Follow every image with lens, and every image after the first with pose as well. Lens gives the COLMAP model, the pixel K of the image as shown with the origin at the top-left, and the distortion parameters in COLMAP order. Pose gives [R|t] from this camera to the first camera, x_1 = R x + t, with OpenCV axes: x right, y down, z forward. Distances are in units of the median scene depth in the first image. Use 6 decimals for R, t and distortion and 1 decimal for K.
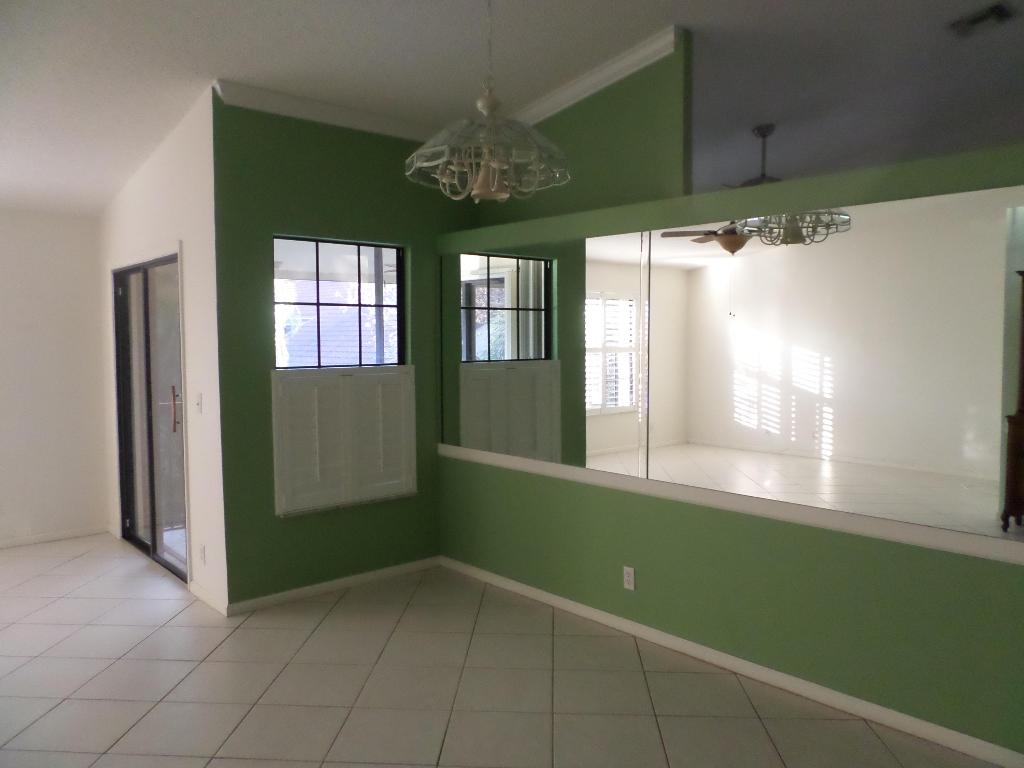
lens RADIAL K [[796.7, 0, 508.0], [0, 796.7, 389.0], [0, 0, 1]] dist [0.000646, -0.018280]
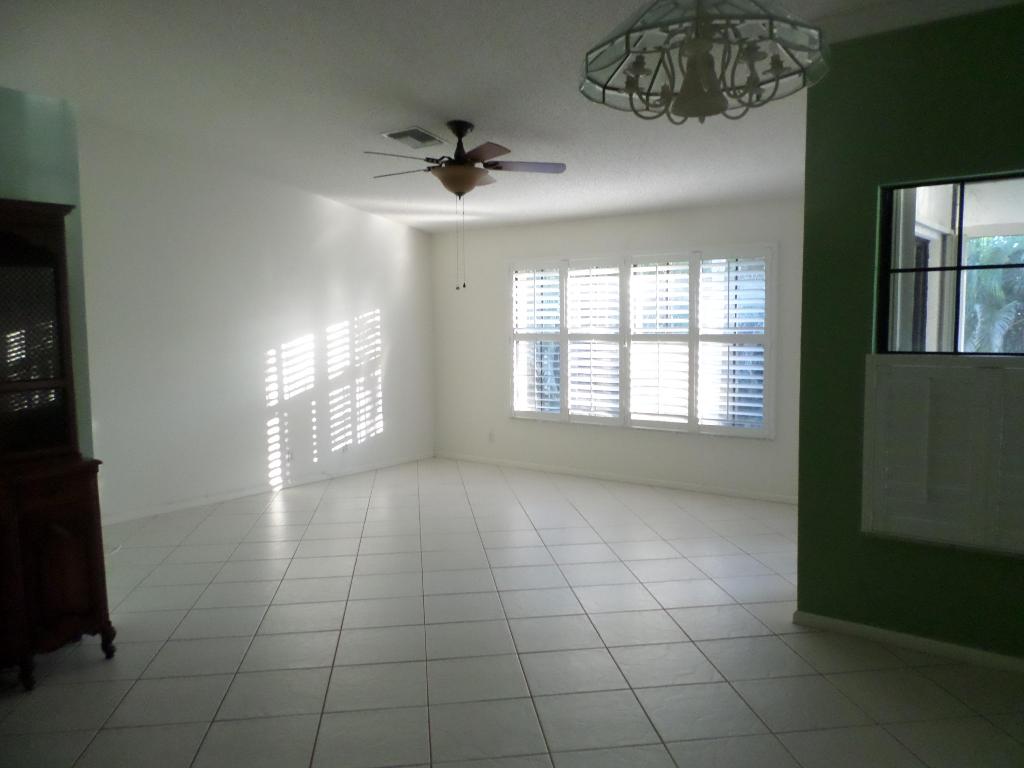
lens RADIAL K [[826.1, 0, 514.4], [0, 826.1, 378.0], [0, 0, 1]] dist [0.085611, 0.008871]
pose [[0.183467, 0.073406, -0.980281, 0.486495], [-0.055462, 0.996393, 0.064232, -0.034424], [0.981460, 0.042584, 0.186877, 0.475395]]
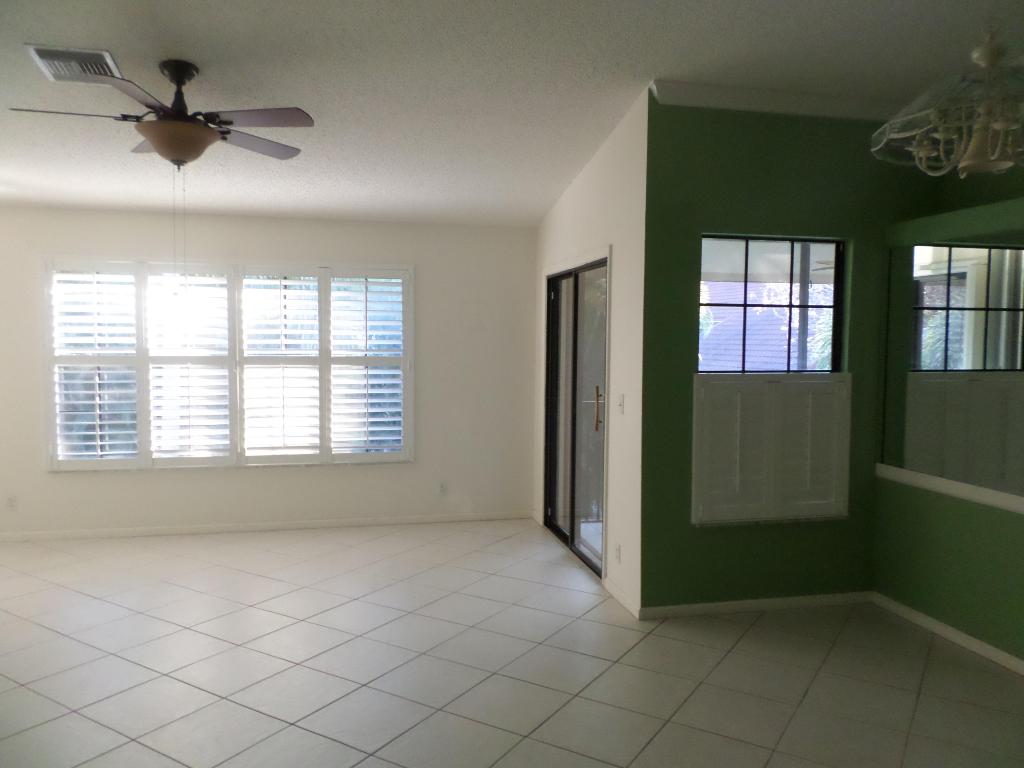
lens RADIAL K [[796.7, 0, 518.3], [0, 796.7, 381.4], [0, 0, 1]] dist [0.000646, -0.018280]
pose [[0.883663, 0.035261, -0.466793, -0.031022], [-0.041846, 0.999117, -0.003744, -0.001576], [0.466249, 0.022842, 0.884359, 0.041034]]
